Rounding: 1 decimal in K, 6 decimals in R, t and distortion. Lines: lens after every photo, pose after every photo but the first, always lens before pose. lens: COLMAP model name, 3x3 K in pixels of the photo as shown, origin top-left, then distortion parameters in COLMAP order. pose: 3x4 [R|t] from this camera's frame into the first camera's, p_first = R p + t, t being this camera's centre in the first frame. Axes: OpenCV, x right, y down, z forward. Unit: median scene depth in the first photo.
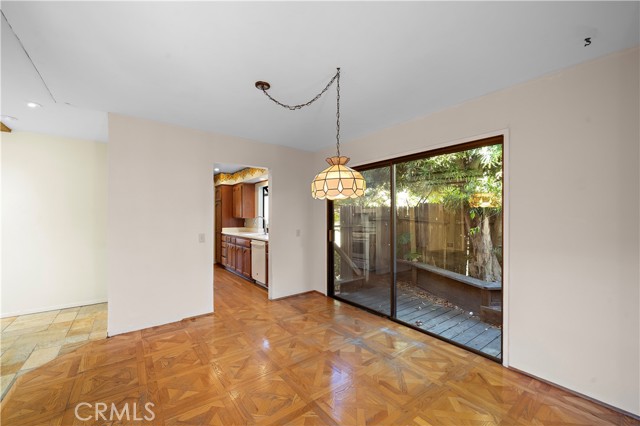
lens RADIAL K [[249.6, 0, 316.1], [0, 249.6, 215.9], [0, 0, 1]] dist [-0.002328, -0.000290]
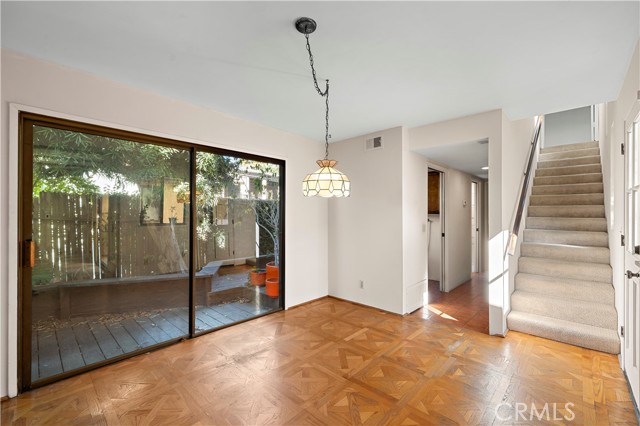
lens RADIAL K [[271.5, 0, 321.6], [0, 271.5, 216.9], [0, 0, 1]] dist [0.000837, 0.000033]
pose [[-0.171372, -0.010709, 0.985148, -0.725504], [-0.012422, 0.999885, 0.008708, 0.004076], [-0.985128, -0.010746, -0.171485, 0.819922]]
